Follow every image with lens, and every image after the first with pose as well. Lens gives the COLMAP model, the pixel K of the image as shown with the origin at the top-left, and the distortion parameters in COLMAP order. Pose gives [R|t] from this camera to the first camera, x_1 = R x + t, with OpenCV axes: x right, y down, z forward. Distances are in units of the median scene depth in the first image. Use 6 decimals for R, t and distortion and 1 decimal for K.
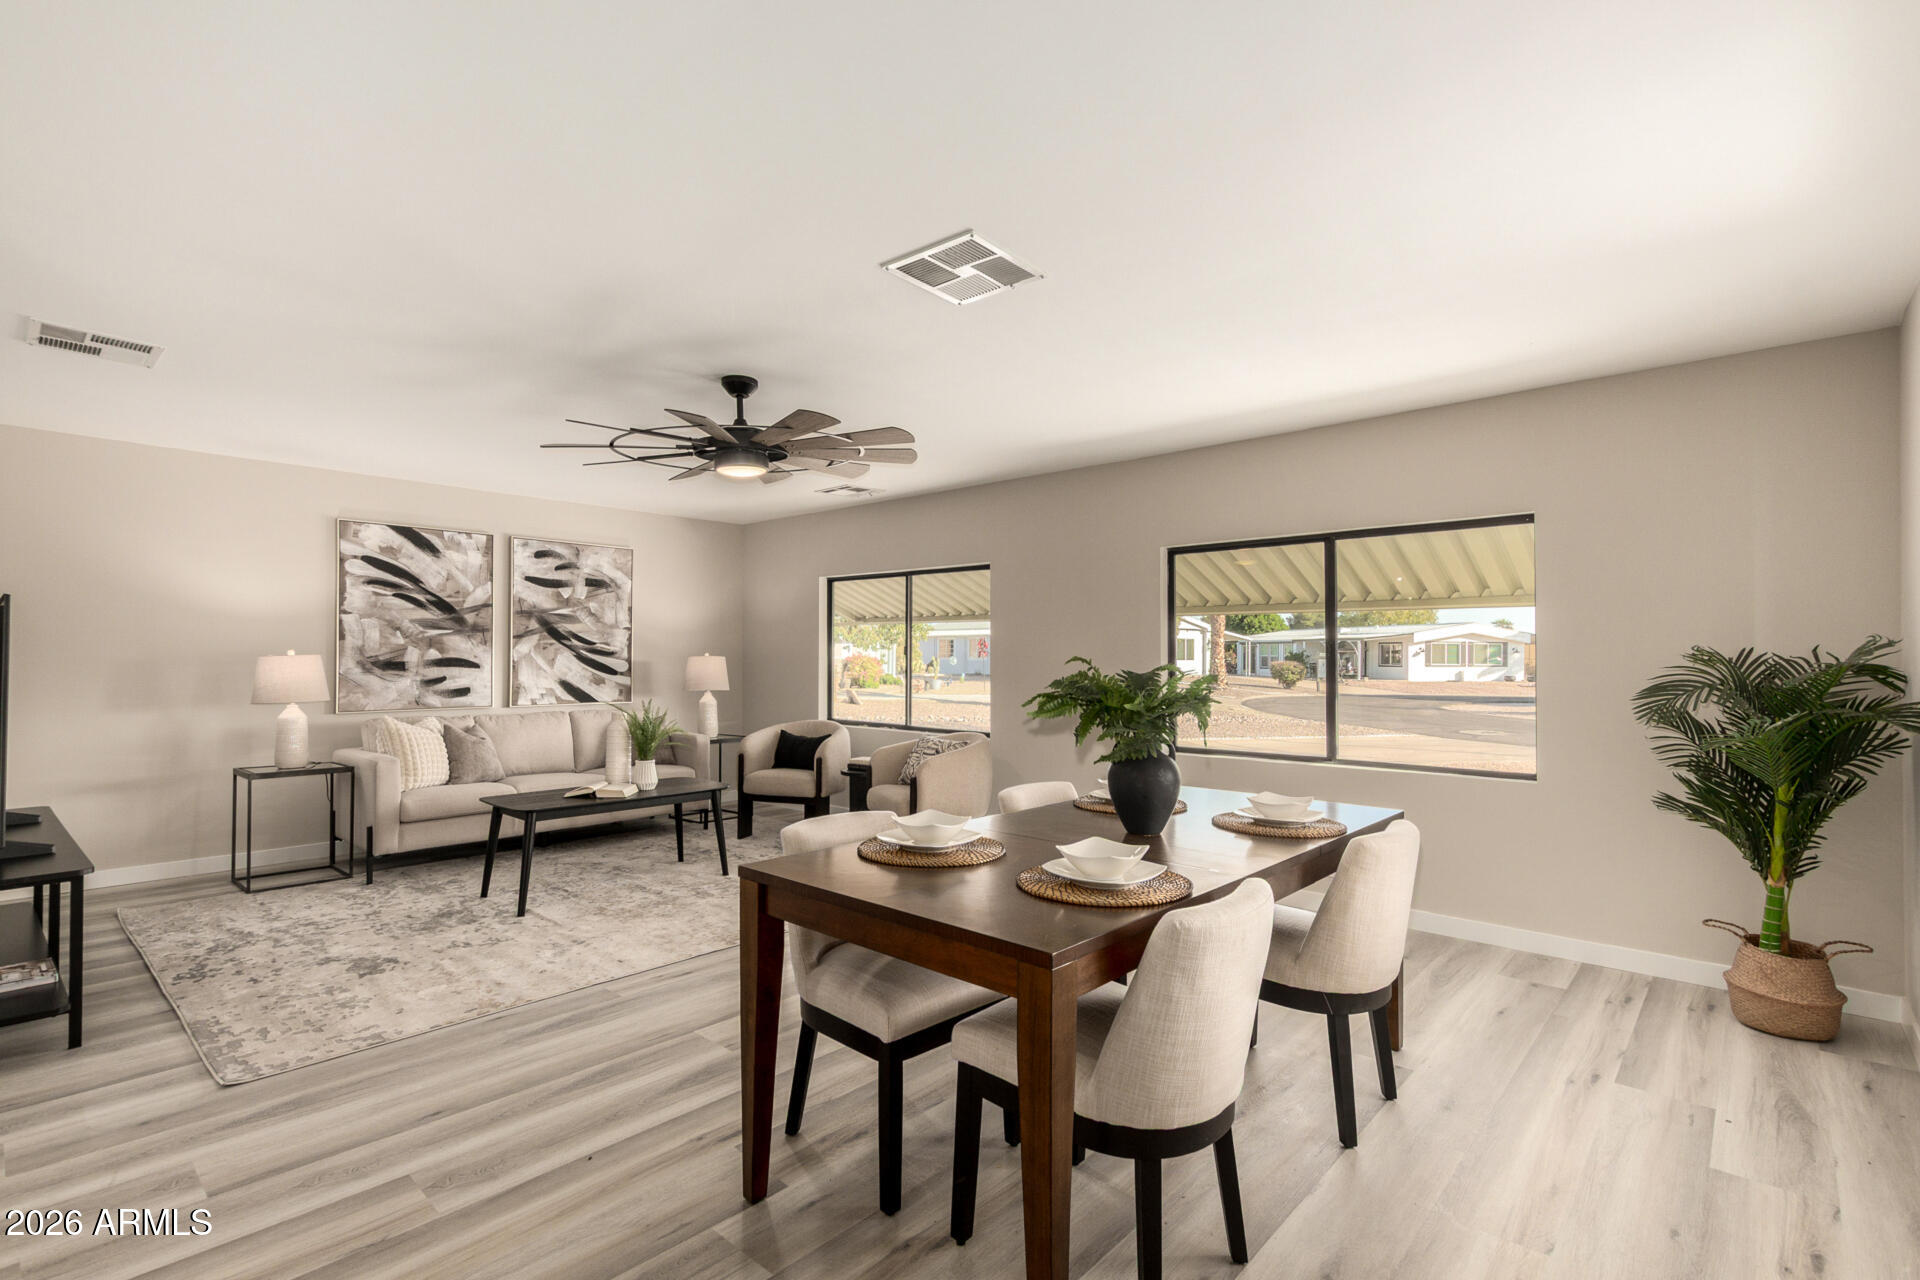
lens RADIAL K [[886.0, 0, 968.9], [0, 886.0, 642.9], [0, 0, 1]] dist [0.001629, -0.000944]
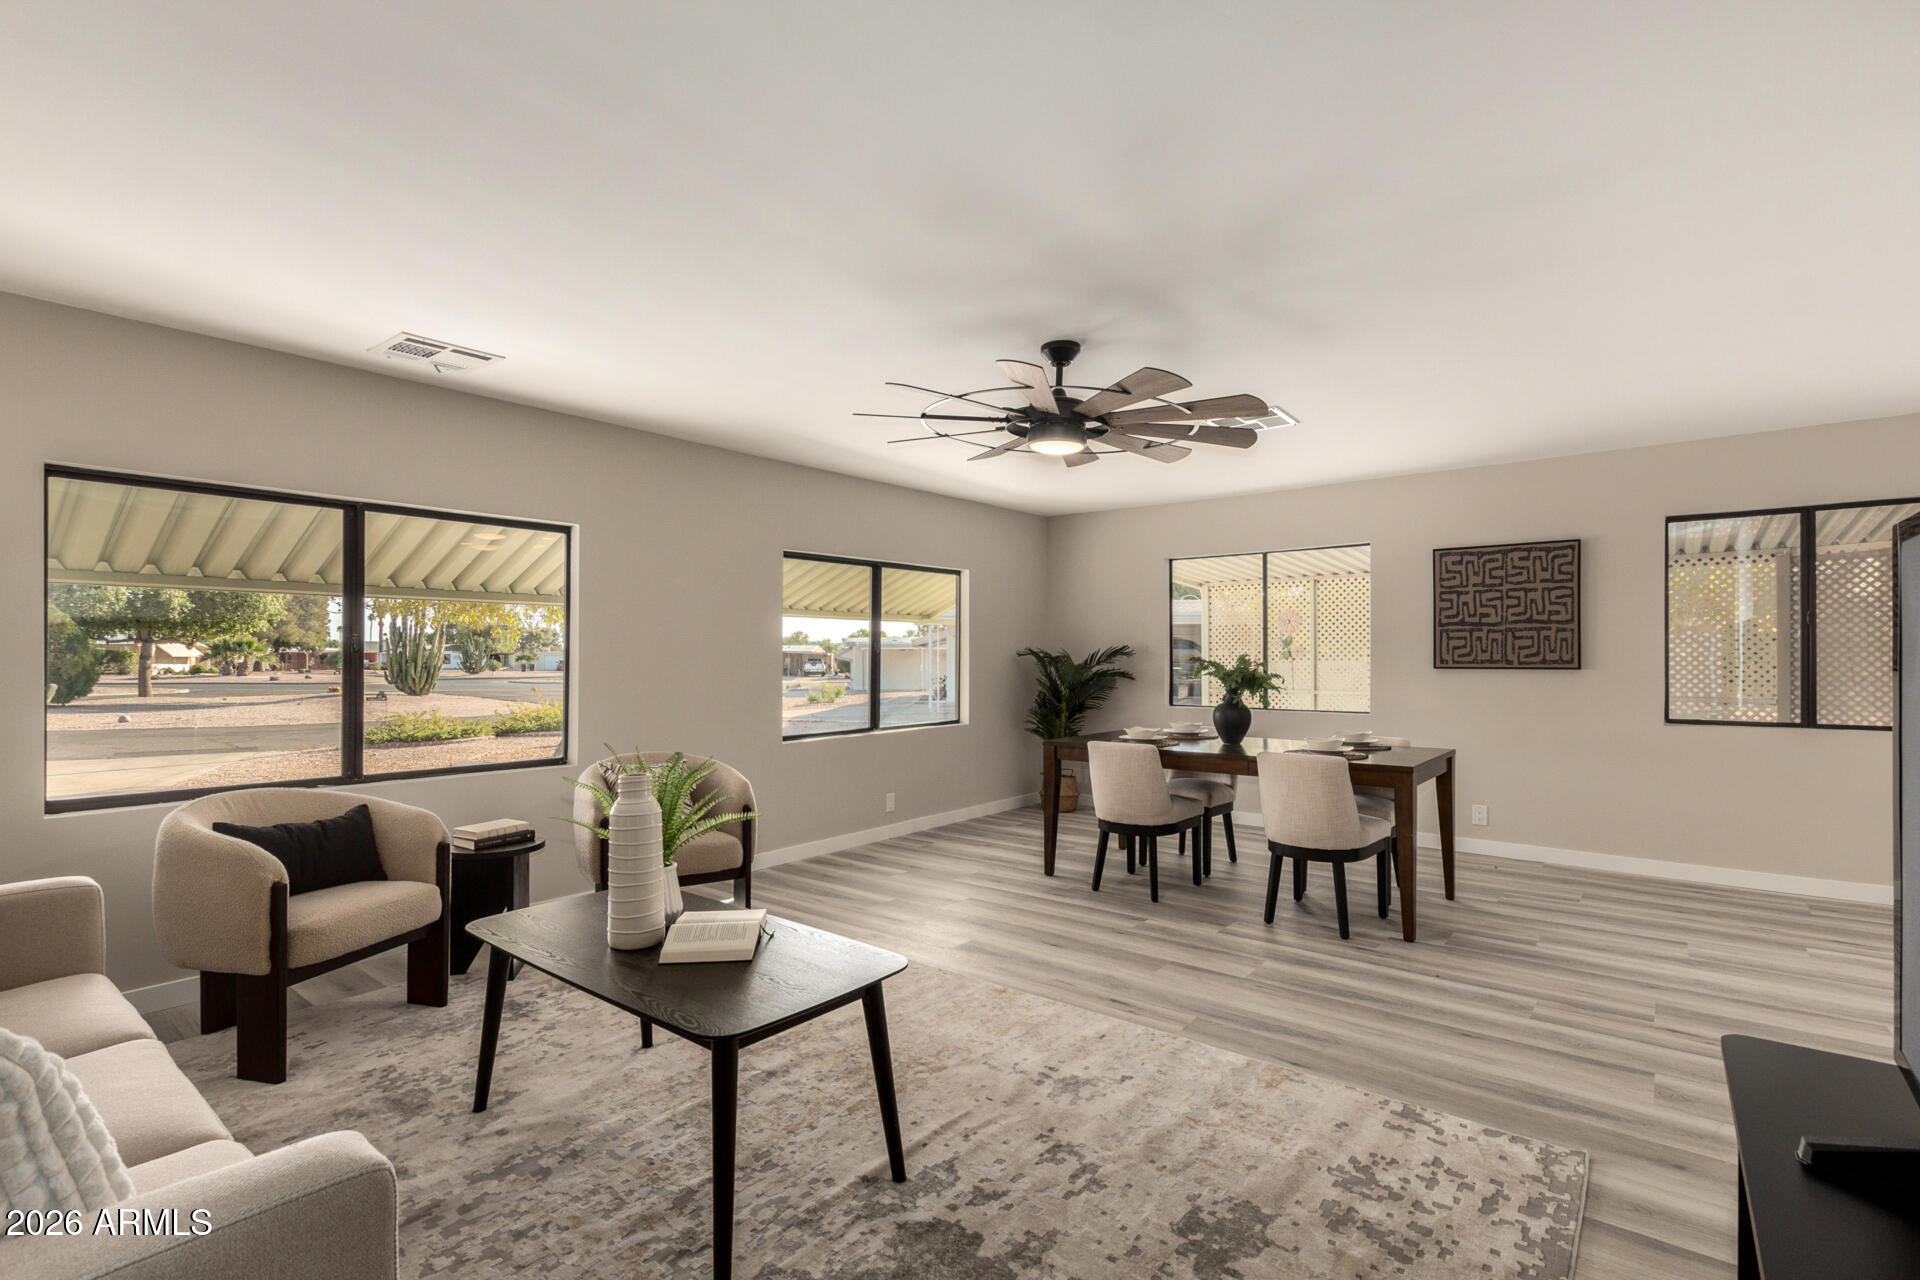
lens RADIAL K [[883.3, 0, 956.0], [0, 883.3, 657.1], [0, 0, 1]] dist [0.011676, 0.000109]
pose [[-0.047746, -0.008127, 0.998826, -1.313508], [-0.016762, 0.999833, 0.007334, 0.014389], [-0.998719, -0.016392, -0.047874, 1.304715]]
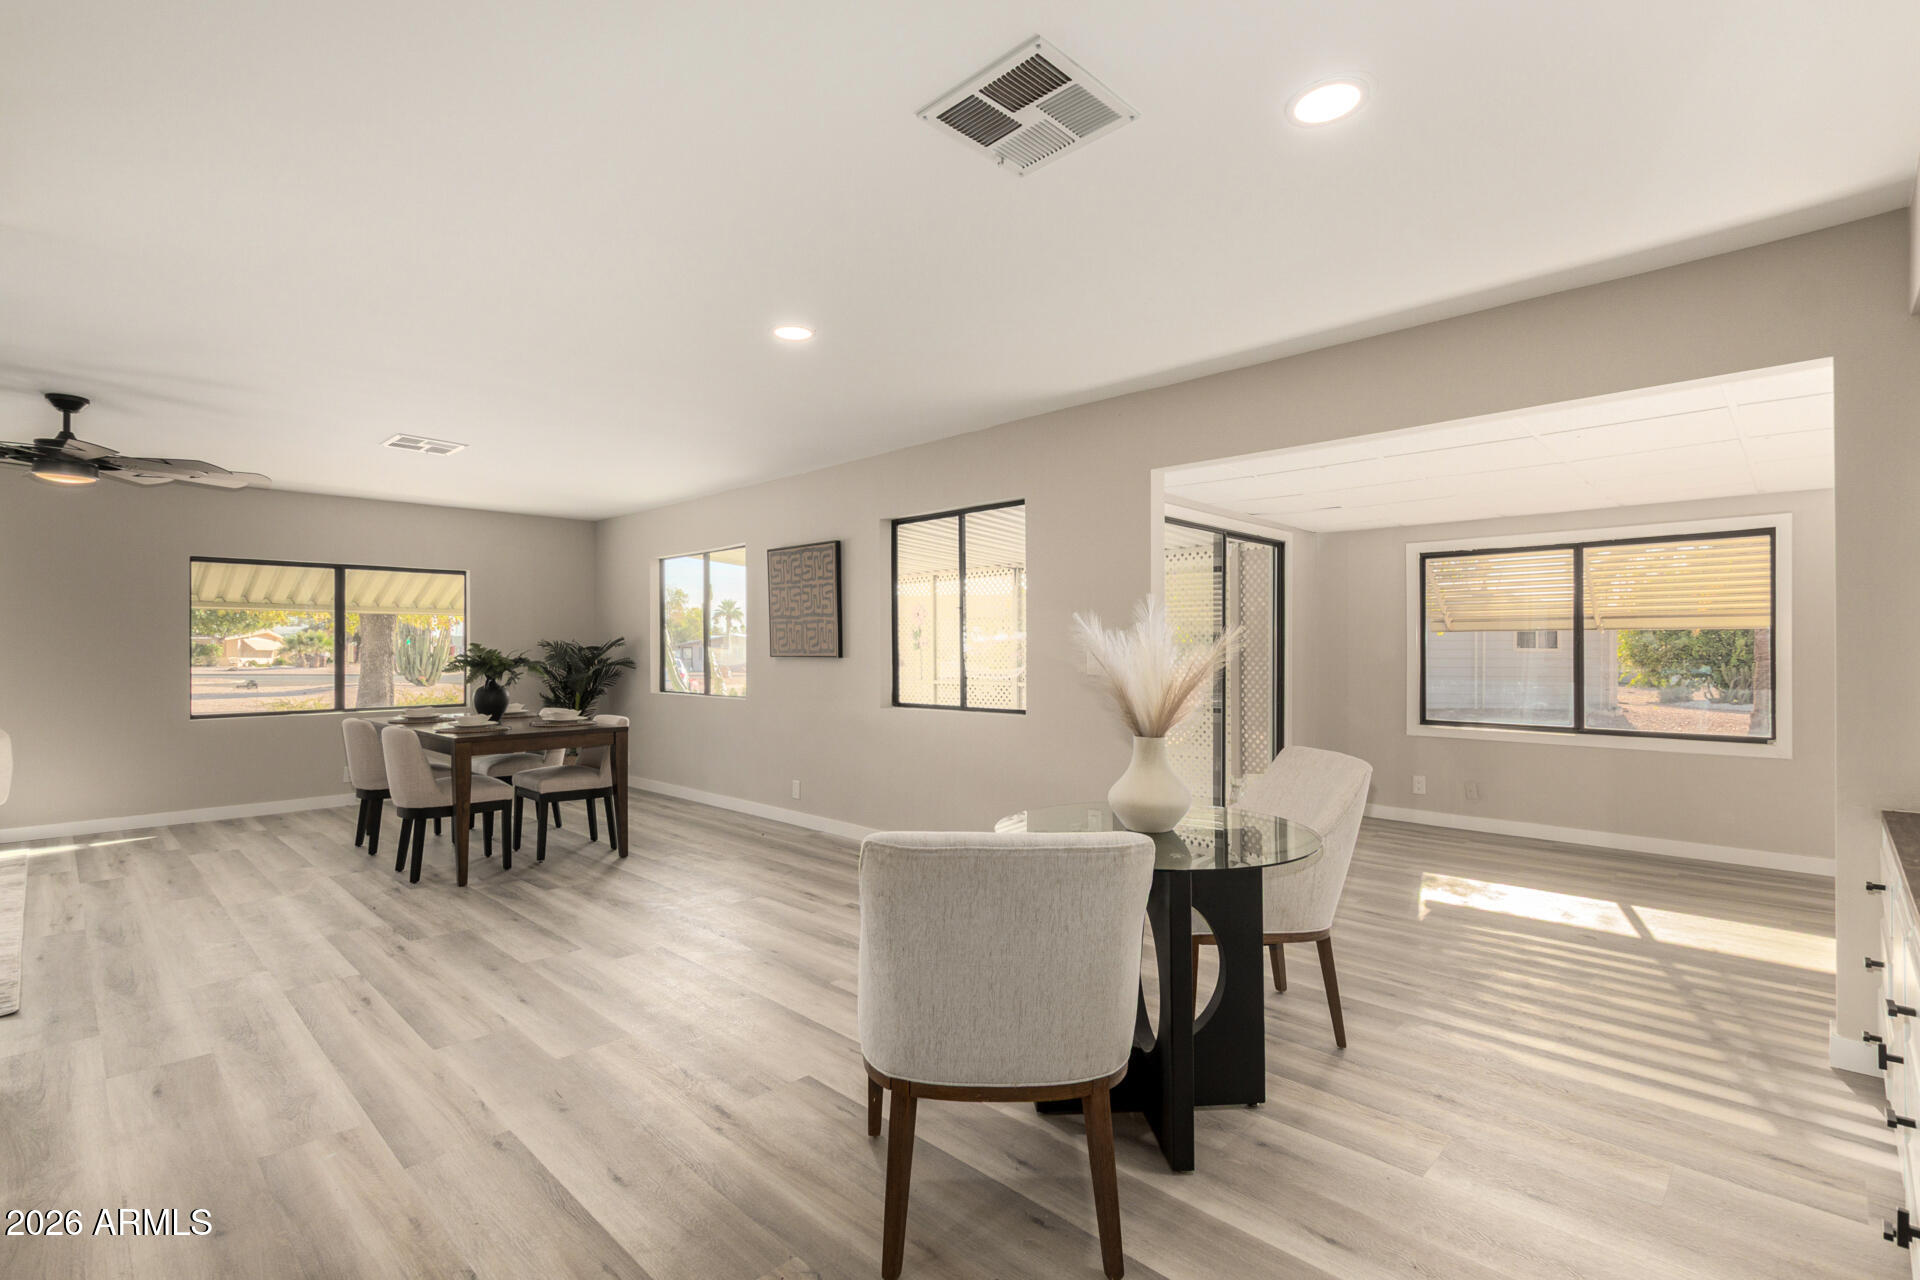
lens RADIAL K [[886.0, 0, 968.9], [0, 886.0, 642.9], [0, 0, 1]] dist [0.001629, -0.000944]
pose [[0.039603, 0.001428, 0.999214, -1.529598], [-0.016445, 0.999864, -0.000777, -0.002897], [-0.999080, -0.016402, 0.039621, -0.223451]]
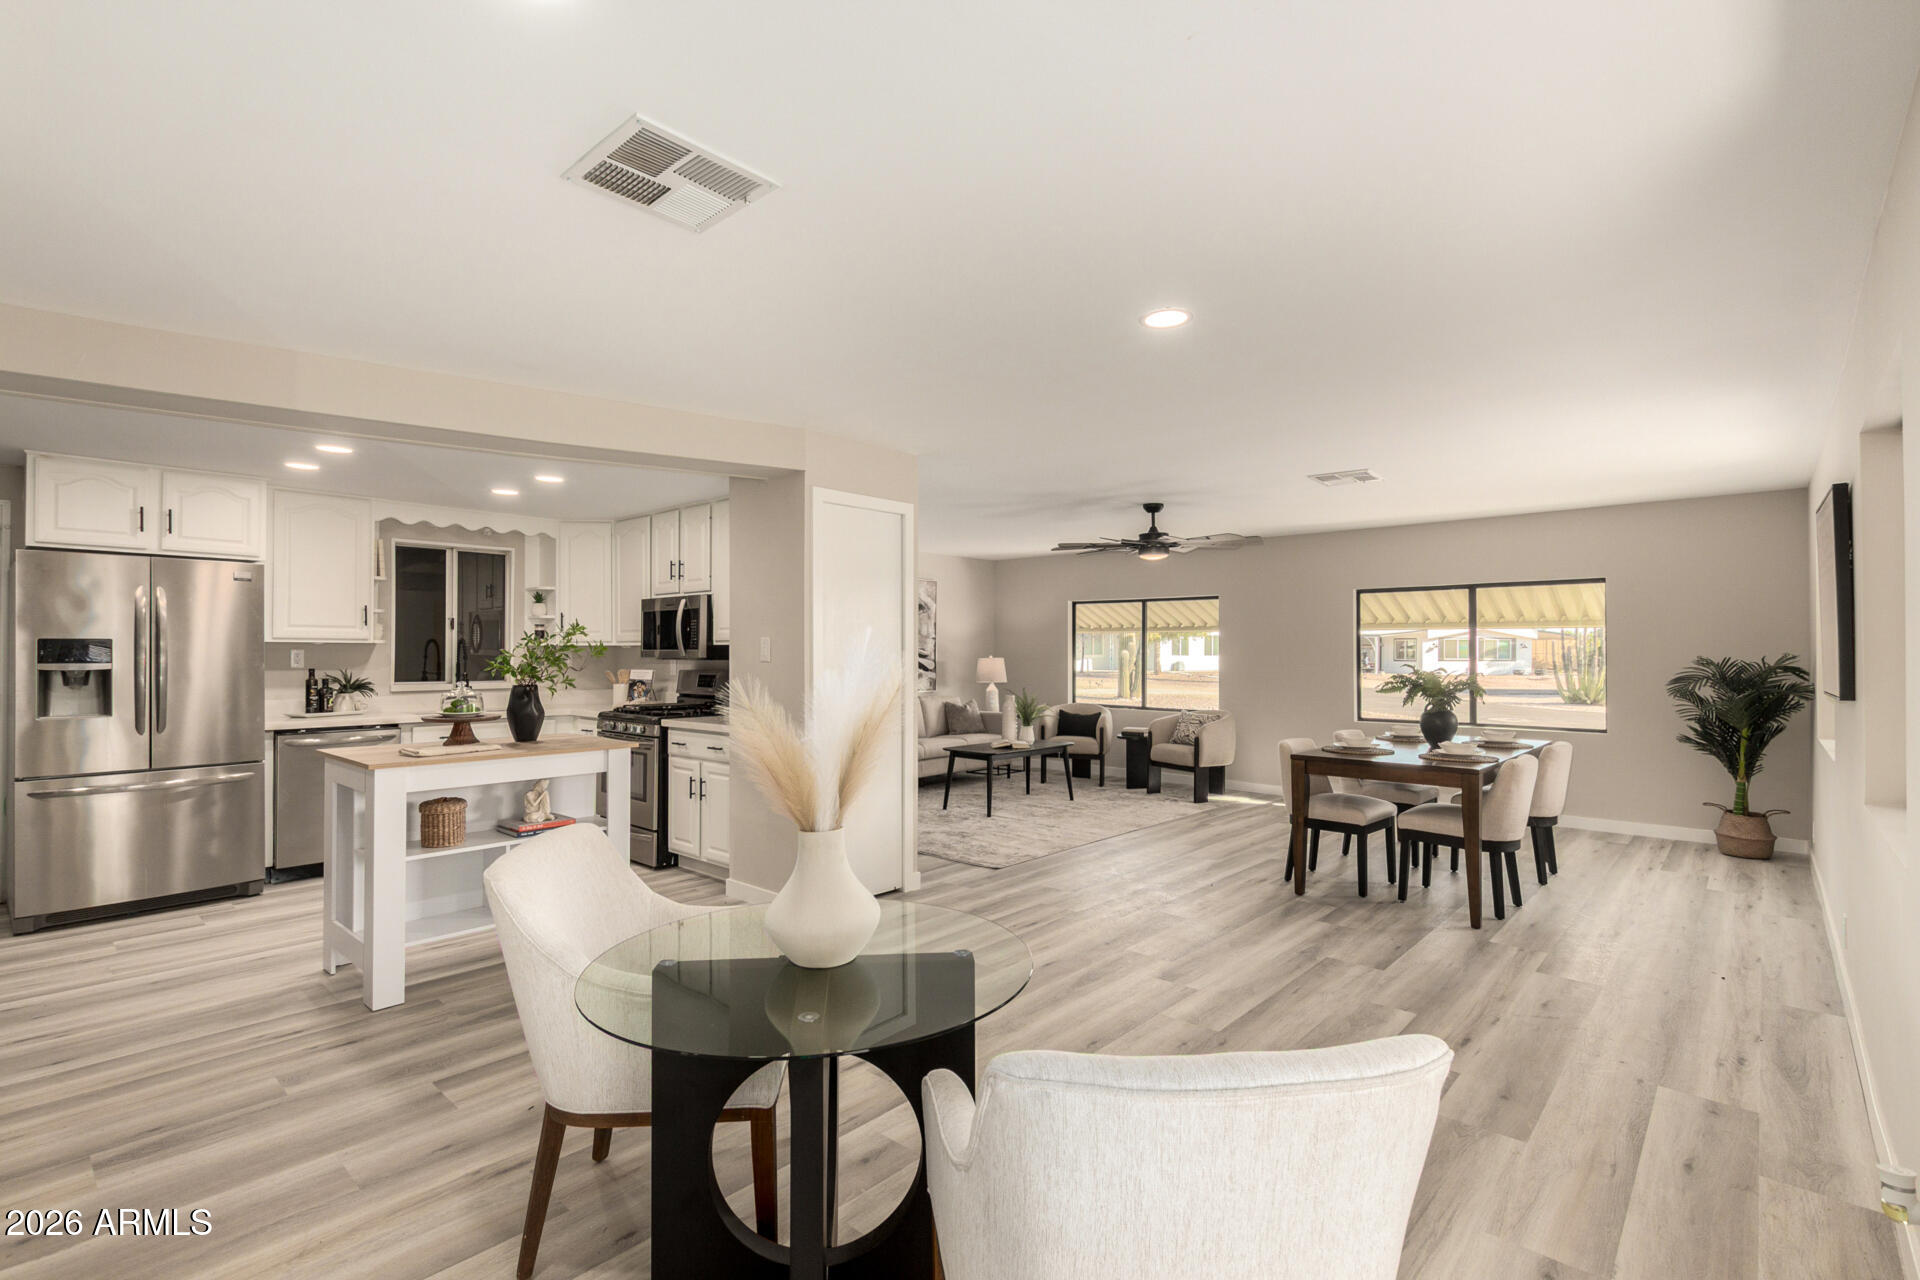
lens RADIAL K [[873.7, 0, 960.0], [0, 873.7, 640.0], [0, 0, 1]] dist [-0.009104, -0.000453]
pose [[0.999893, -0.001496, -0.014581, -0.704565], [0.001536, 0.999995, 0.002709, -0.037744], [0.014577, -0.002731, 0.999890, -0.842491]]
